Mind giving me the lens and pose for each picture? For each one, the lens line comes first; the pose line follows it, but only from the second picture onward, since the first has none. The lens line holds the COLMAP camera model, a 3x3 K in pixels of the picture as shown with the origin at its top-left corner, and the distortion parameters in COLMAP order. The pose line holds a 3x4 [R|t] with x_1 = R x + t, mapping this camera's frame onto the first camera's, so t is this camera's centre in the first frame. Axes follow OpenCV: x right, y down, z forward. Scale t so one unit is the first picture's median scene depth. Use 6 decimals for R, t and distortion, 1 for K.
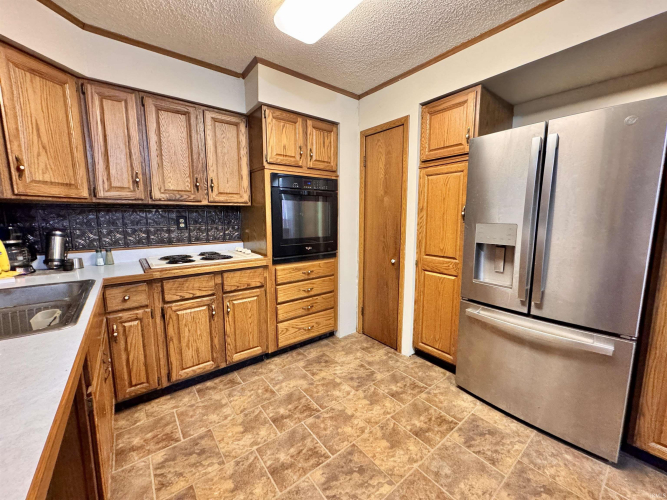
lens RADIAL K [[266.9, 0, 333.5], [0, 266.9, 250.0], [0, 0, 1]] dist [0.000807, -0.000140]
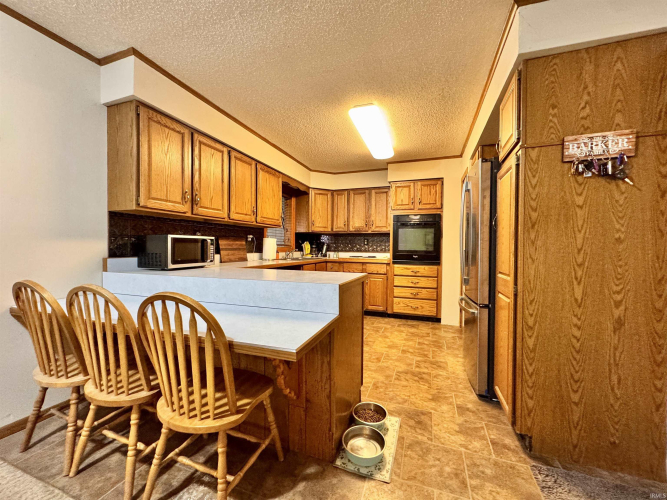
lens RADIAL K [[266.9, 0, 333.5], [0, 266.9, 250.0], [0, 0, 1]] dist [0.000807, -0.000140]
pose [[0.535572, 0.018226, -0.844293, 1.137104], [-0.120712, 0.991153, -0.055177, 0.115271], [0.835818, 0.131467, 0.533033, -0.337671]]
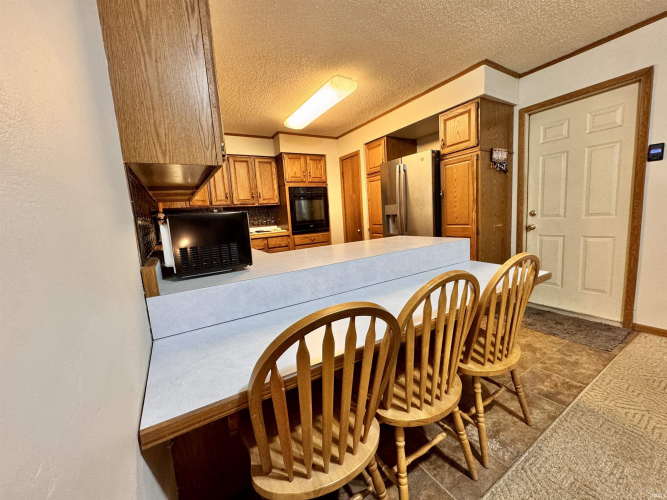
lens RADIAL K [[266.9, 0, 333.5], [0, 266.9, 250.0], [0, 0, 1]] dist [0.000807, -0.000140]
pose [[0.990344, -0.045760, -0.130865, 0.317125], [0.047143, 0.998860, 0.007485, 0.167387], [0.130373, -0.013582, 0.991372, -0.873288]]
